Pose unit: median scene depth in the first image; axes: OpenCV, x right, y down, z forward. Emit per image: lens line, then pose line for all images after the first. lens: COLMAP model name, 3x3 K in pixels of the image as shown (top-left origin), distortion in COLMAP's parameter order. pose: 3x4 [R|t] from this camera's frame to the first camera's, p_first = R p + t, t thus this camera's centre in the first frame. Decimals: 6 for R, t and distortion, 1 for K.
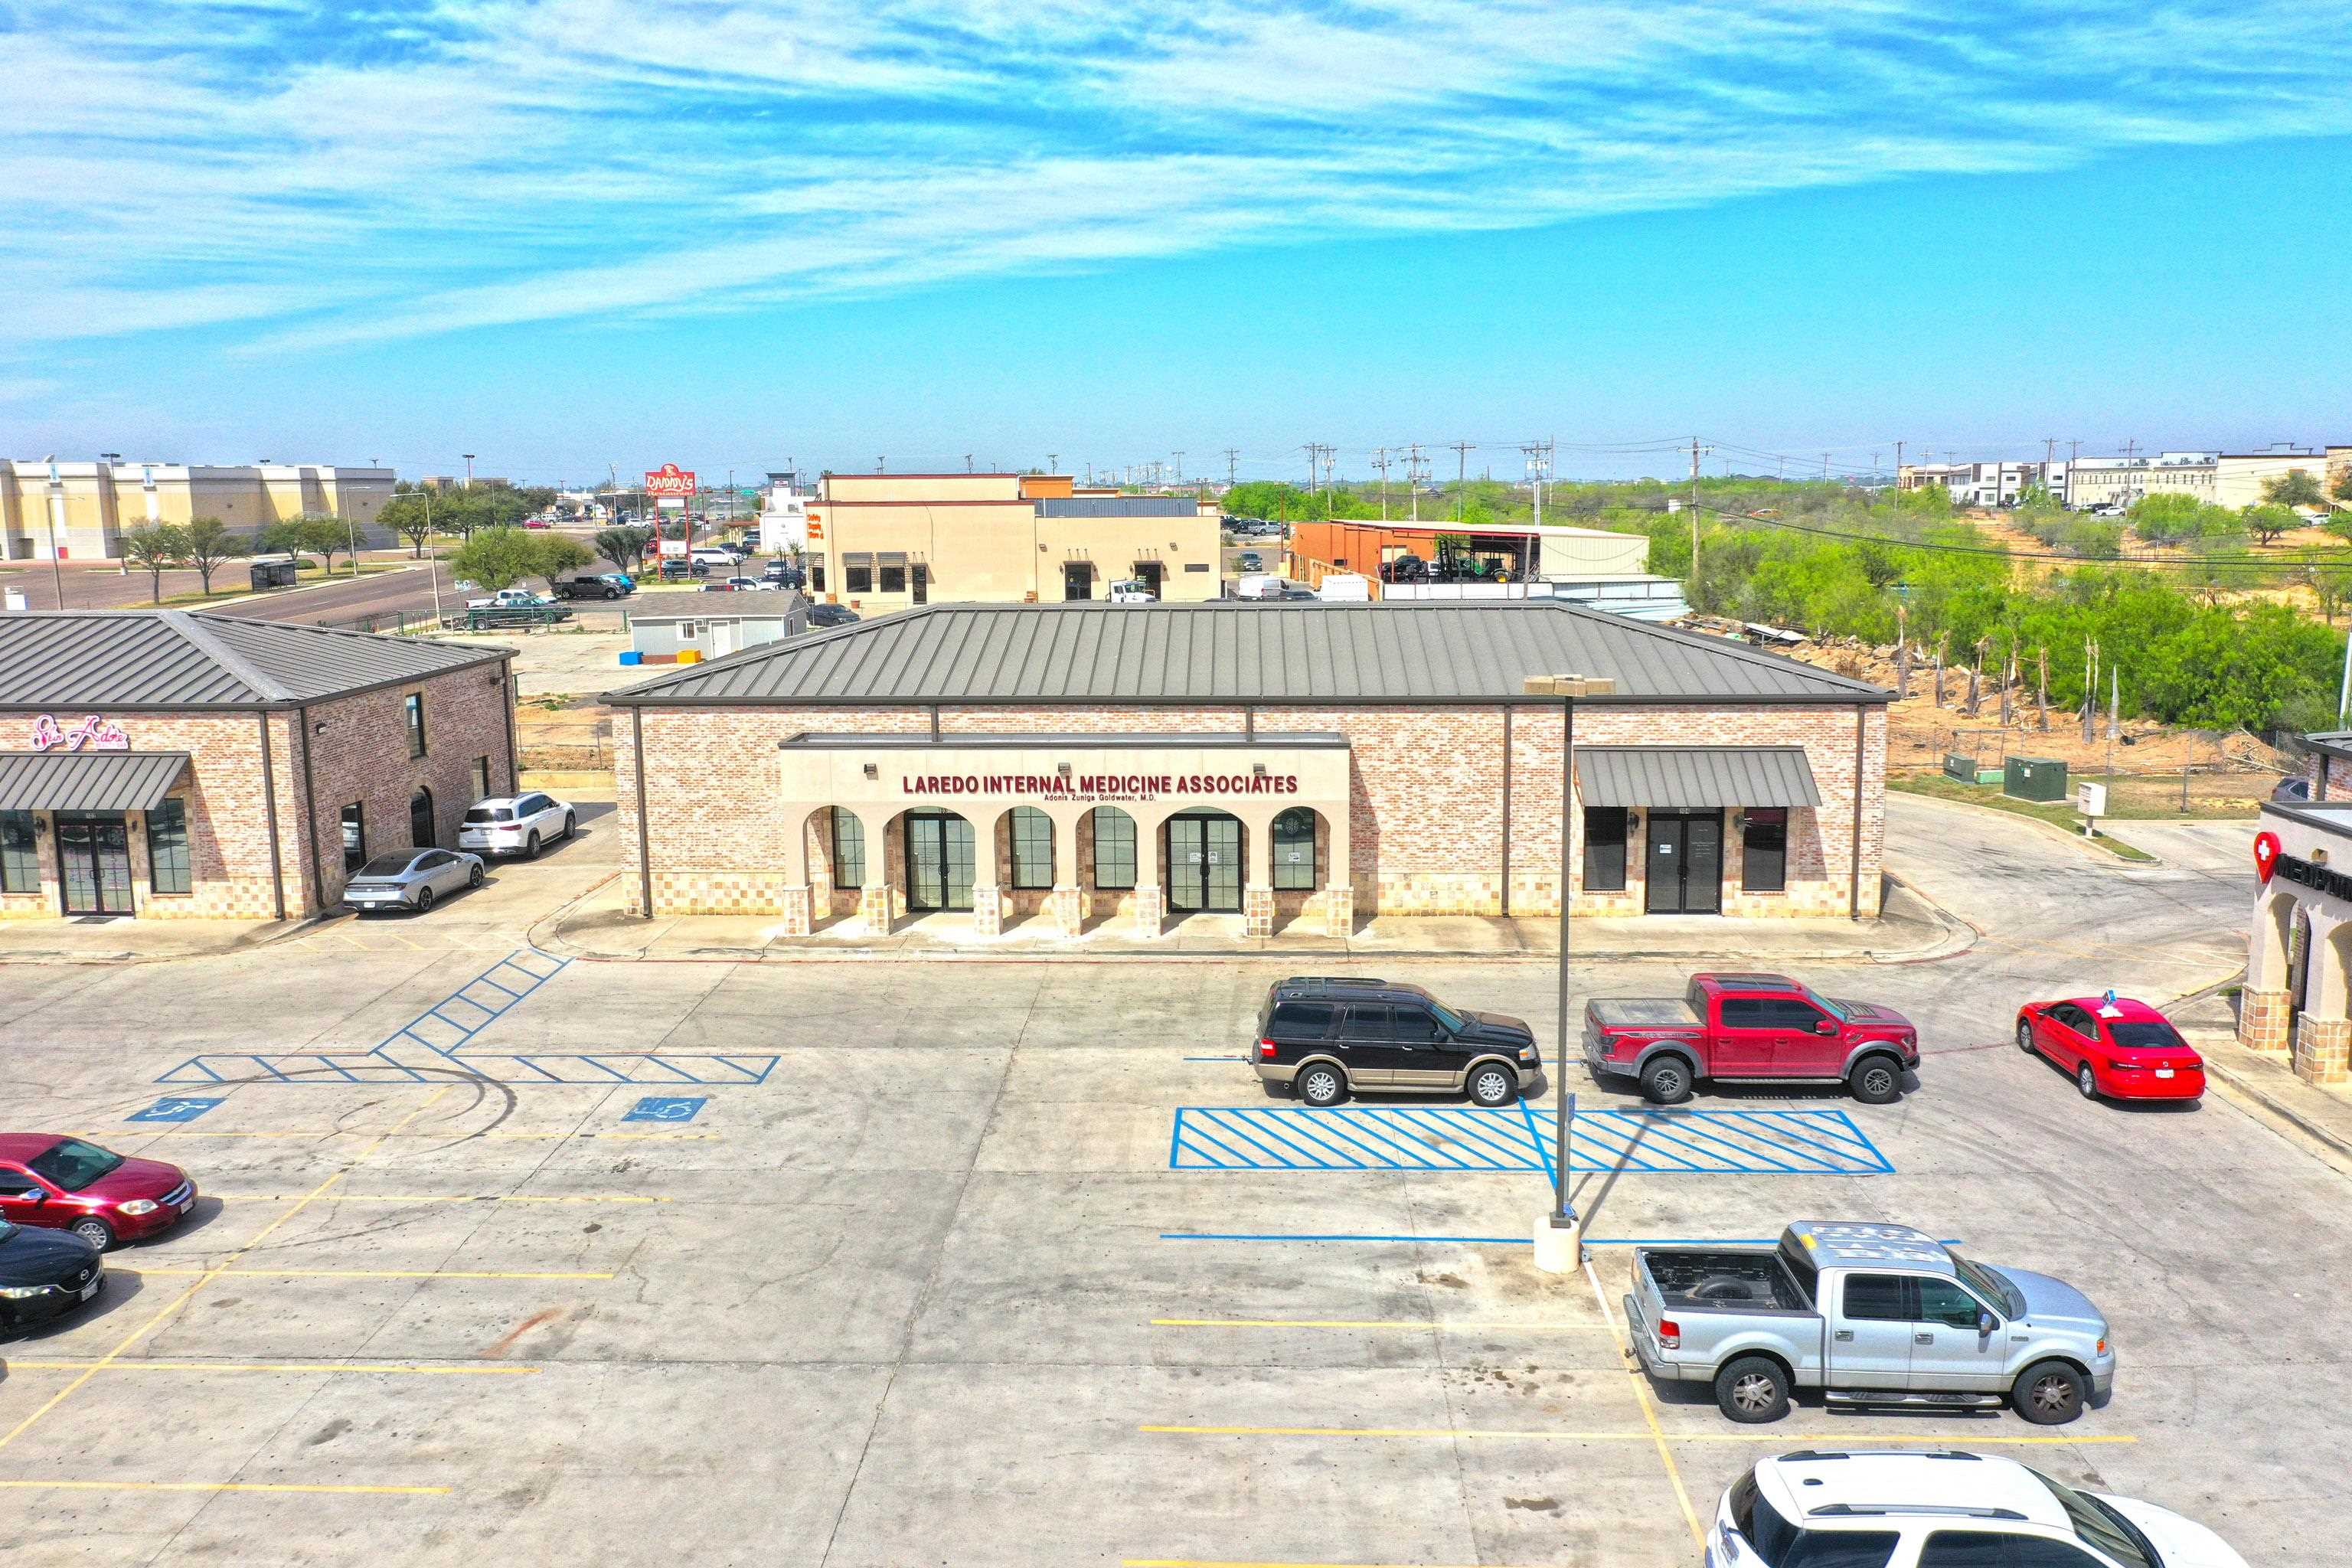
lens RADIAL K [[1857.3, 0, 1187.7], [0, 1857.3, 676.8], [0, 0, 1]] dist [-0.001925, -0.000419]
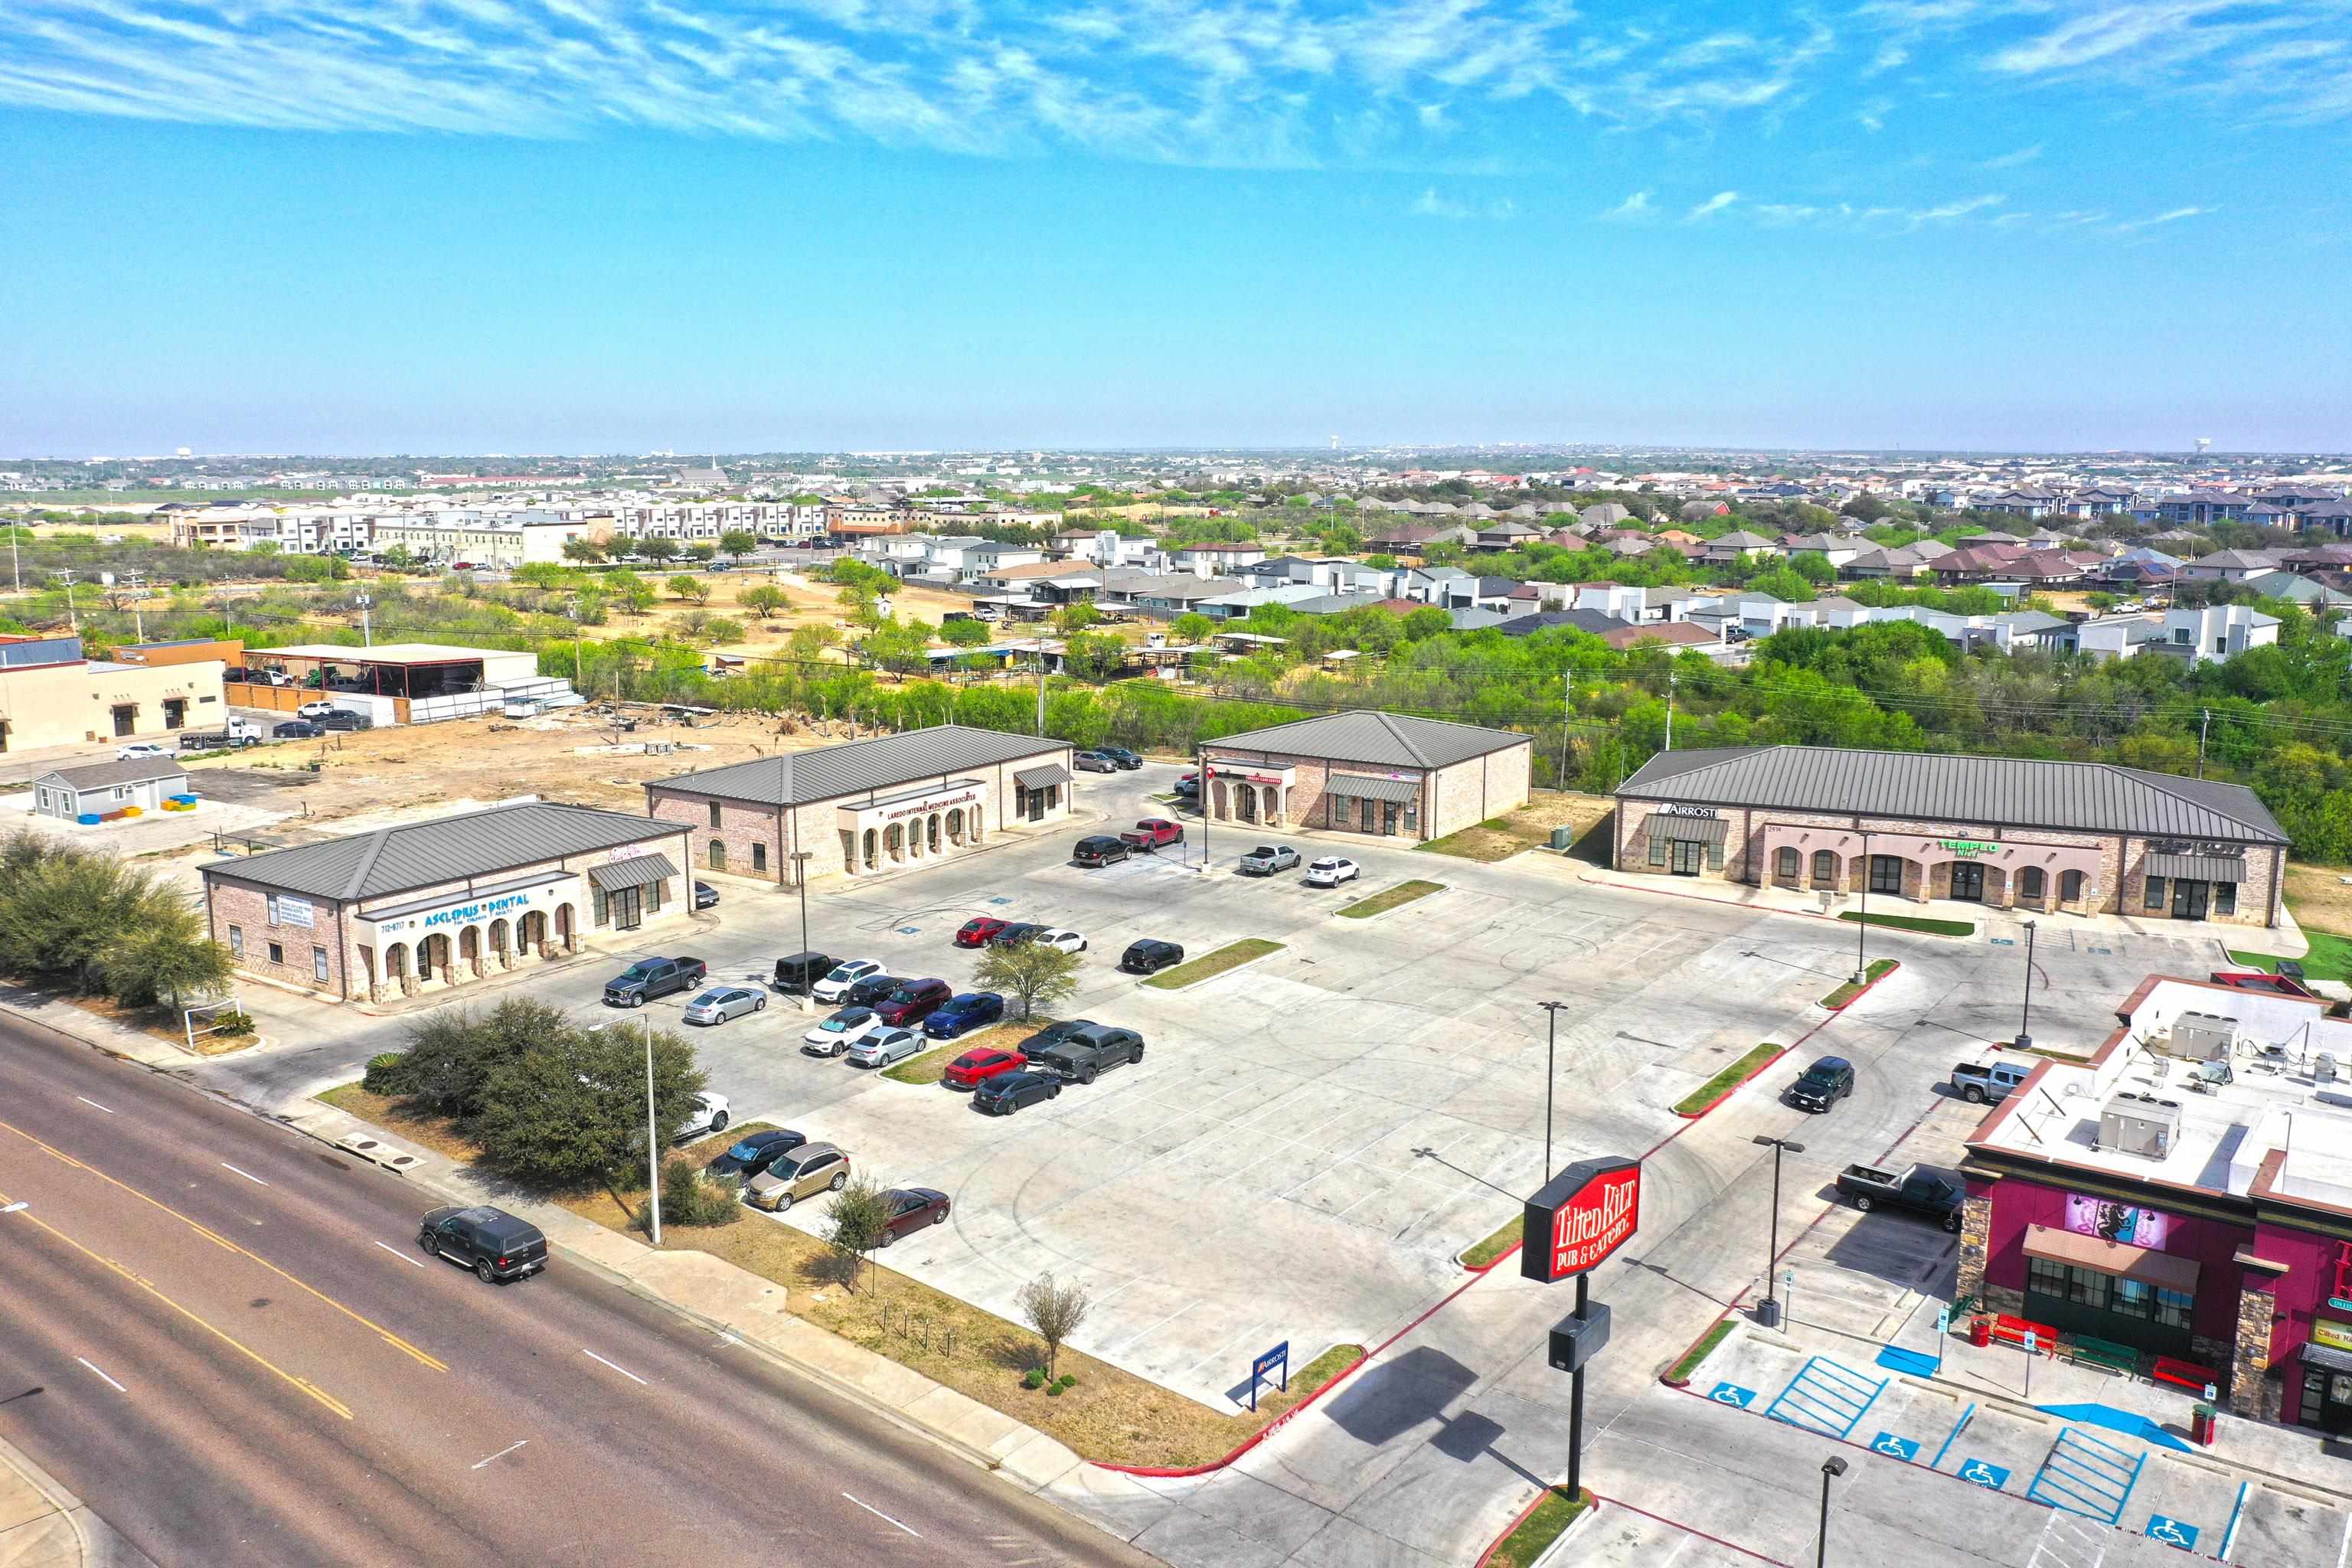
lens RADIAL K [[1884.5, 0, 1118.2], [0, 1884.5, 784.5], [0, 0, 1]] dist [-0.008982, -0.001045]
pose [[0.555195, -0.141812, 0.819541, -2.253116], [0.087349, 0.989850, 0.112107, -0.277752], [-0.827121, 0.009344, 0.561947, -0.910166]]
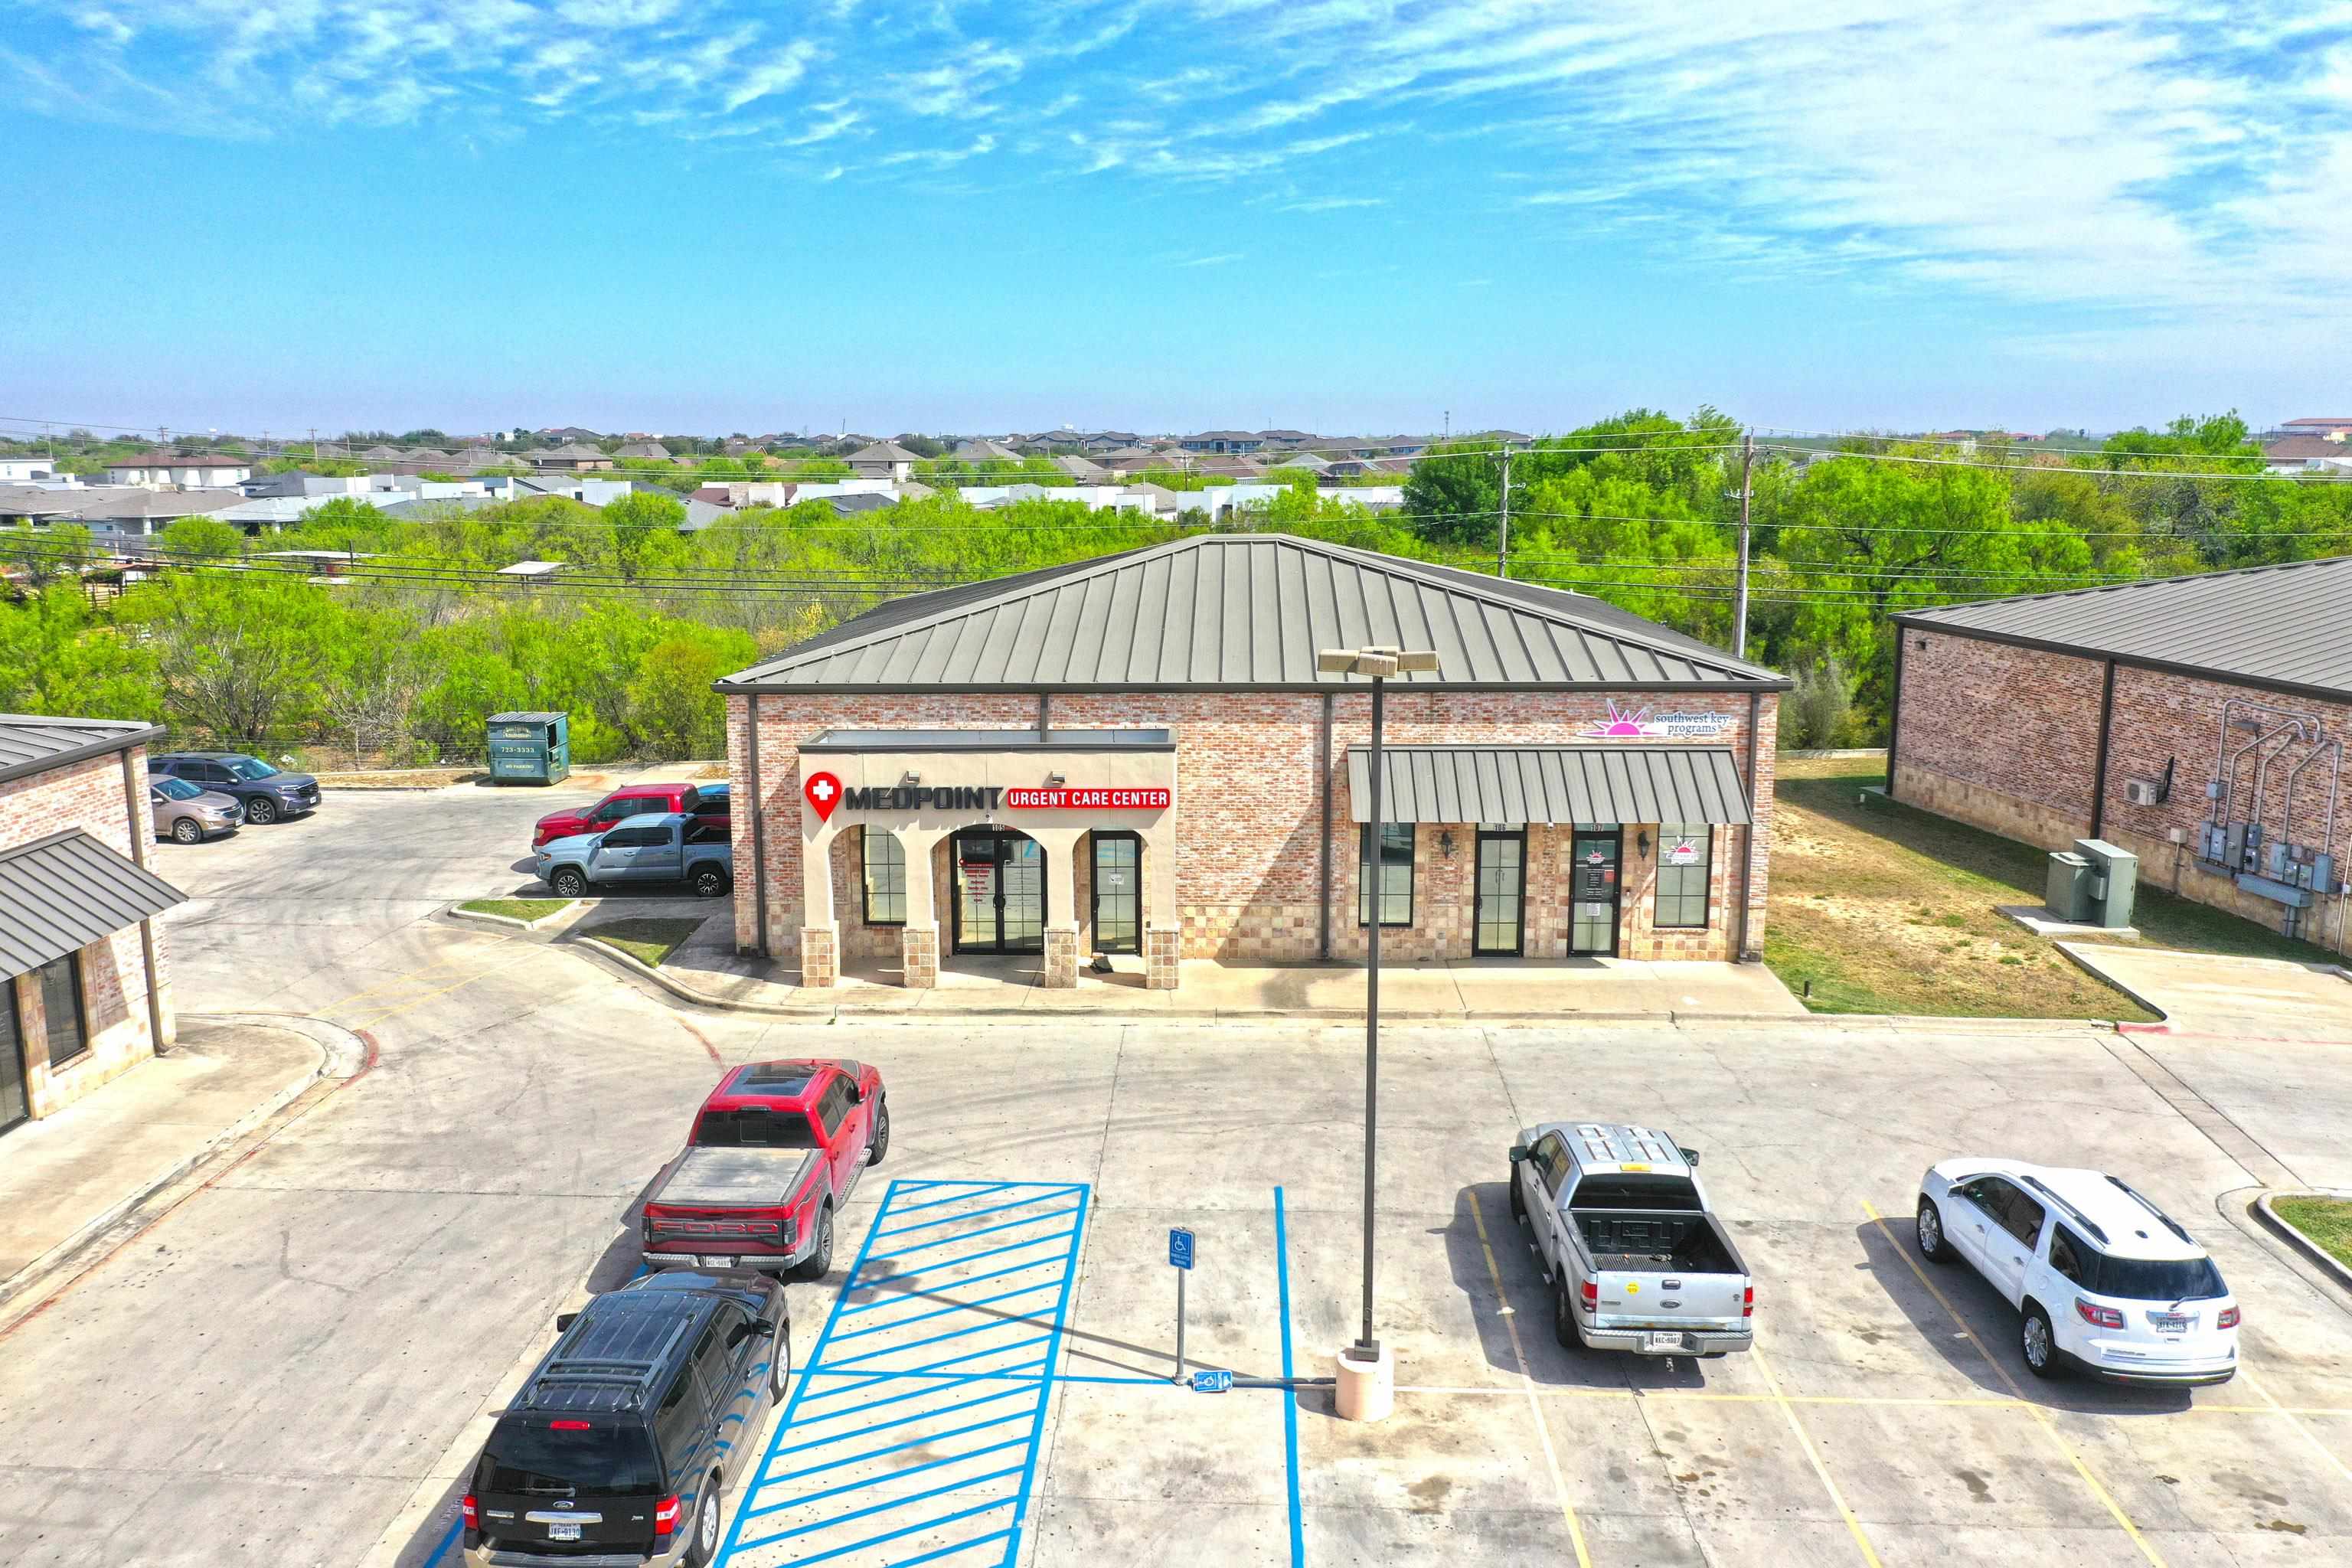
lens RADIAL K [[1831.9, 0, 1146.4], [0, 1831.9, 778.3], [0, 0, 1]] dist [-0.002886, -0.000490]
pose [[0.006511, -0.173017, 0.984897, -0.289727], [0.110966, 0.978960, 0.171241, -0.046497], [-0.993803, 0.108175, 0.025573, 0.593061]]
